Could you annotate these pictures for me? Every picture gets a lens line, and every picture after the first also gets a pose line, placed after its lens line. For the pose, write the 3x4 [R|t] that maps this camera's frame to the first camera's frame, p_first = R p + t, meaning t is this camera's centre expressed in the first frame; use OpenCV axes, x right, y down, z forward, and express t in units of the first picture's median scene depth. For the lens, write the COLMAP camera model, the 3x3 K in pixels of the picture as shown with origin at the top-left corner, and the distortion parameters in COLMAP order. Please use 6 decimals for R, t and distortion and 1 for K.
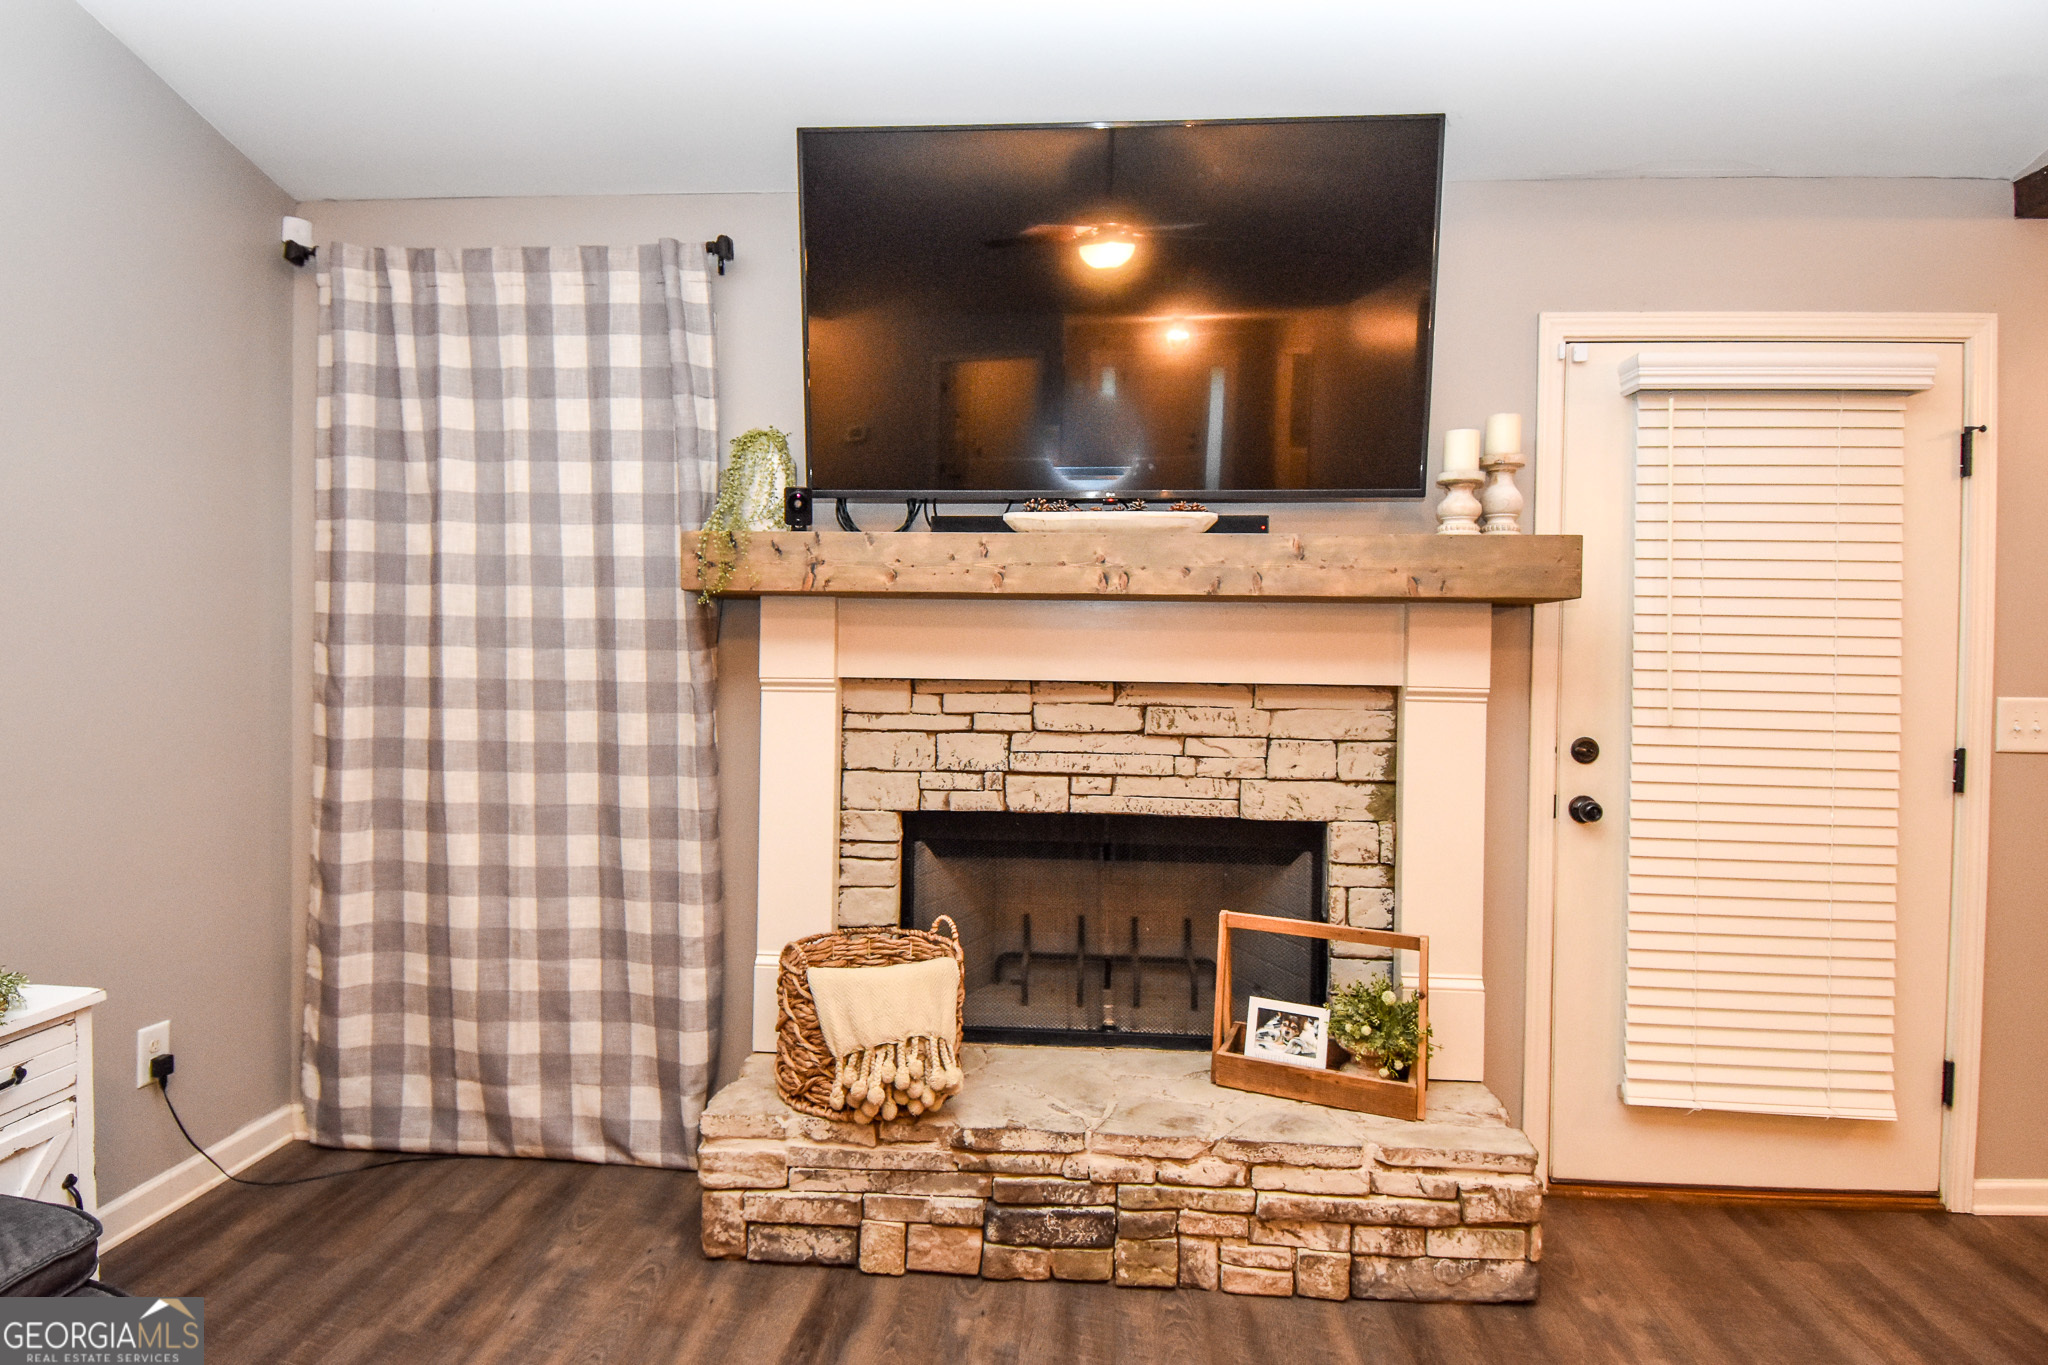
lens RADIAL K [[1133.2, 0, 1025.3], [0, 1133.2, 666.0], [0, 0, 1]] dist [0.060269, -0.066701]
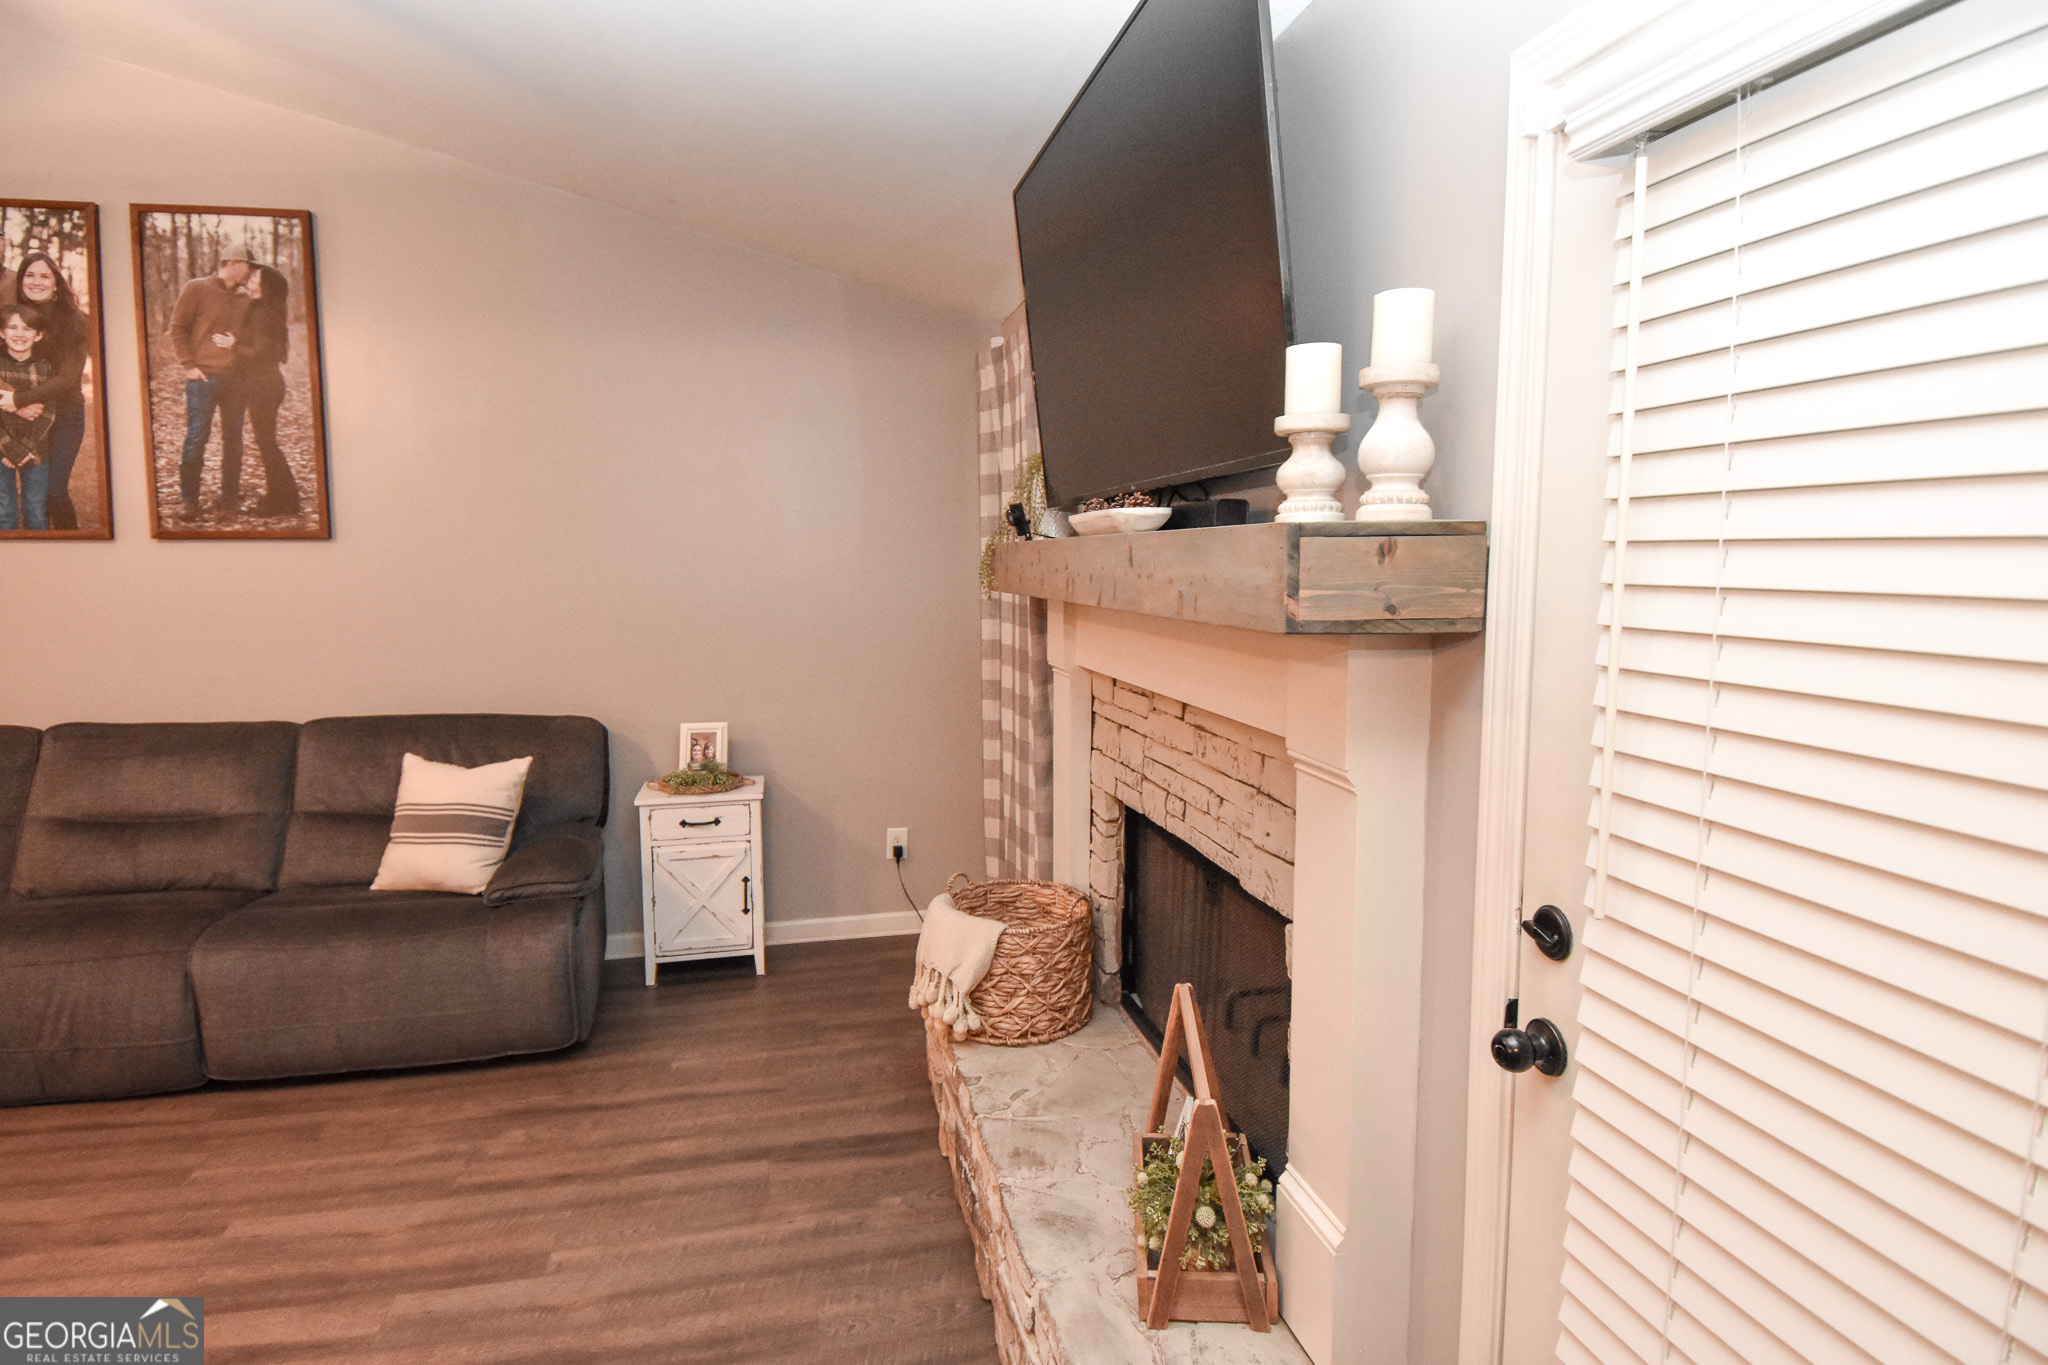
lens RADIAL K [[1113.5, 0, 1025.1], [0, 1113.5, 661.0], [0, 0, 1]] dist [0.024493, -0.035589]
pose [[0.283467, 0.076953, -0.955890, 0.876527], [-0.006258, 0.996902, 0.078399, -0.080118], [0.958962, -0.016242, 0.283070, 0.645864]]
